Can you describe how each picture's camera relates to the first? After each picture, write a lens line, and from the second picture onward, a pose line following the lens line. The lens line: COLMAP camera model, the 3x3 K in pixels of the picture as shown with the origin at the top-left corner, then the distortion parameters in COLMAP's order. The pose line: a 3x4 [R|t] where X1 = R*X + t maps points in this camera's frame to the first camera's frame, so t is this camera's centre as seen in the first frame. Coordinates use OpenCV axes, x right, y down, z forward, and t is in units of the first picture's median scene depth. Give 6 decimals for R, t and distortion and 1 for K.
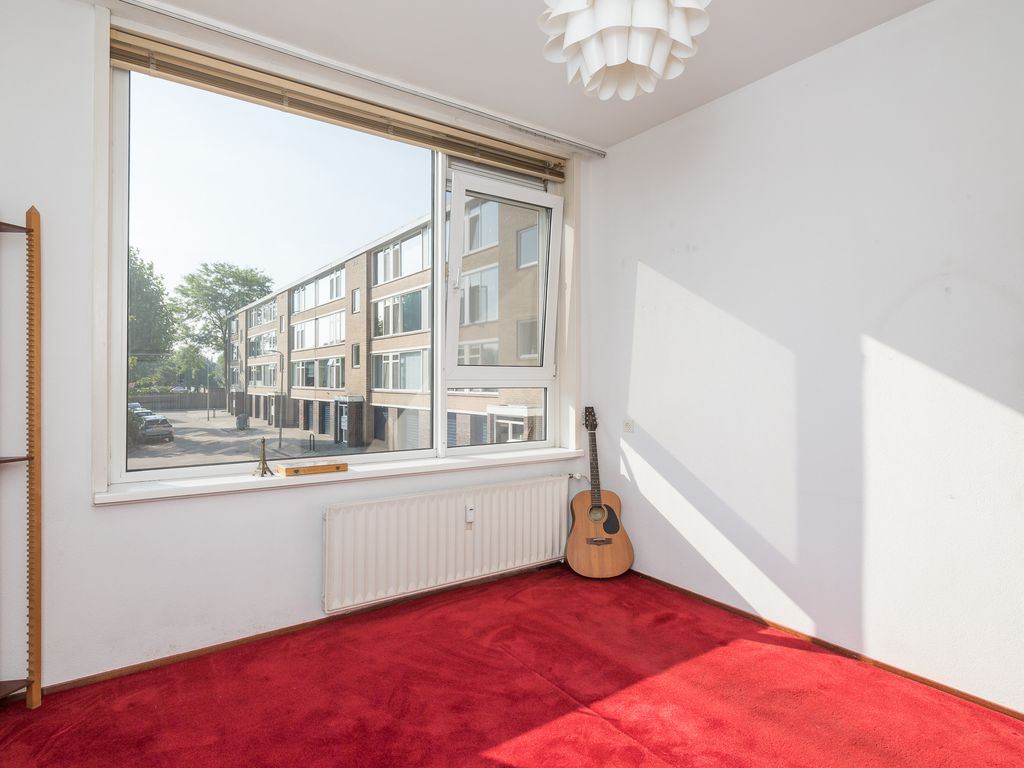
lens RADIAL K [[570.4, 0, 512.0], [0, 570.4, 384.0], [0, 0, 1]] dist [-0.001972, 0.000020]
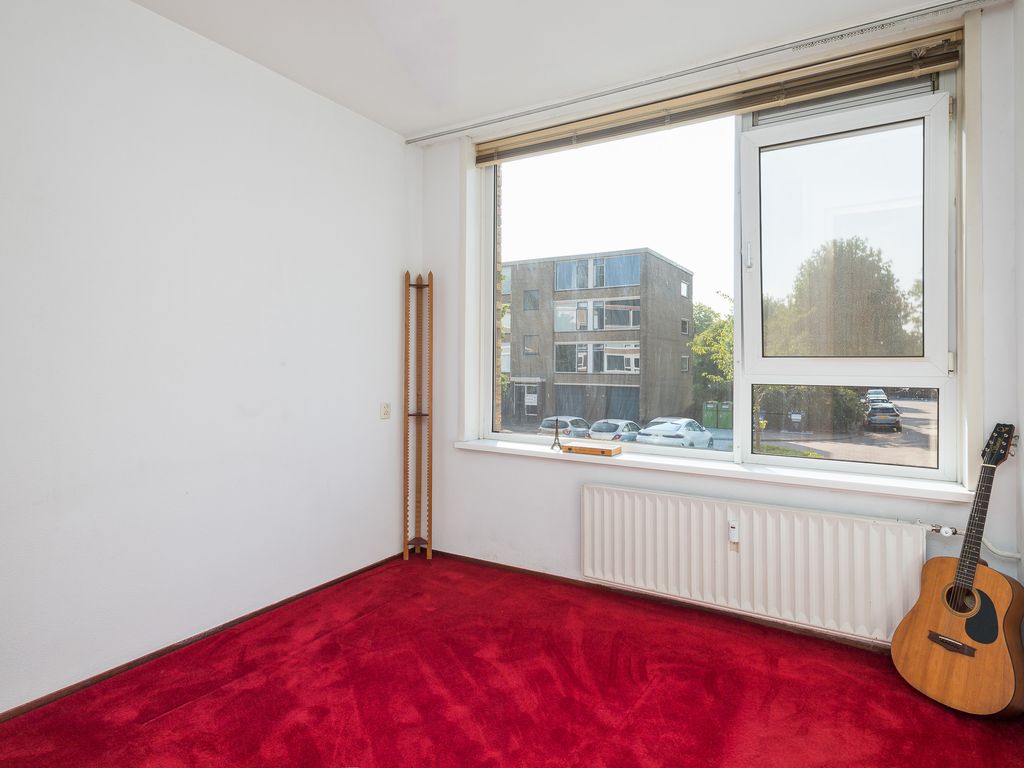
lens RADIAL K [[574.0, 0, 511.5], [0, 574.0, 366.3], [0, 0, 1]] dist [0.001221, 0.000337]
pose [[0.392926, 0.005322, -0.919555, 0.549668], [-0.012416, 0.999923, 0.000482, -0.015610], [0.919486, 0.011227, 0.392961, 0.336264]]
